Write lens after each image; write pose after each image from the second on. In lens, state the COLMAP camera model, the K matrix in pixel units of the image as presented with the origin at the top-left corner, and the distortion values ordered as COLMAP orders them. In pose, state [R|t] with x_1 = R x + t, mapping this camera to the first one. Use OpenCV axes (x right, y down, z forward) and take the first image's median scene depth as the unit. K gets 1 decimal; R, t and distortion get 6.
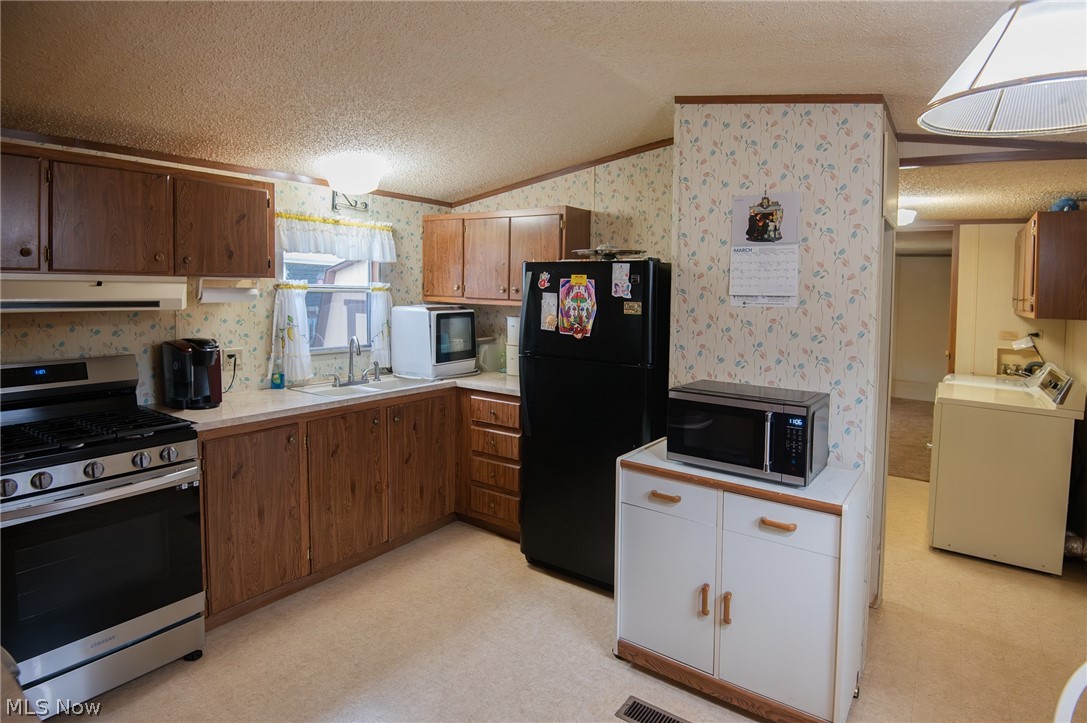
lens RADIAL K [[585.4, 0, 553.4], [0, 585.4, 308.2], [0, 0, 1]] dist [0.002781, 0.000206]
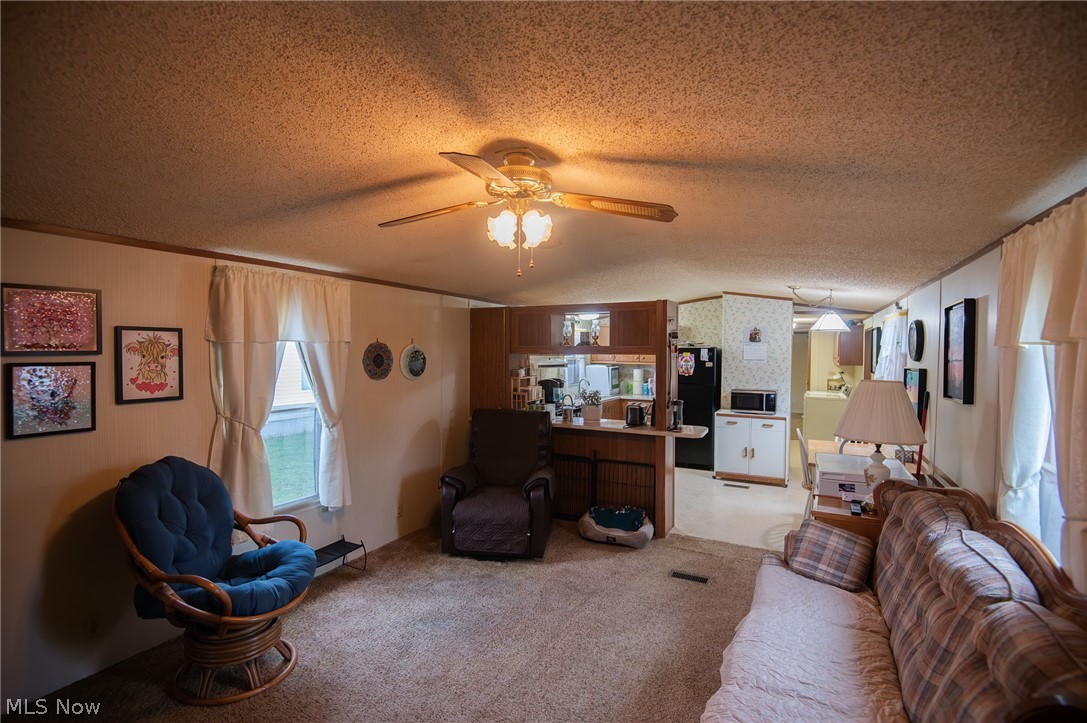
lens RADIAL K [[530.2, 0, 539.0], [0, 530.2, 362.1], [0, 0, 1]] dist [-0.000465, 0.000046]
pose [[0.989748, -0.018756, 0.141591, -1.048243], [0.019336, 0.999809, -0.002726, -0.020489], [-0.141513, 0.005436, 0.989922, -1.440084]]
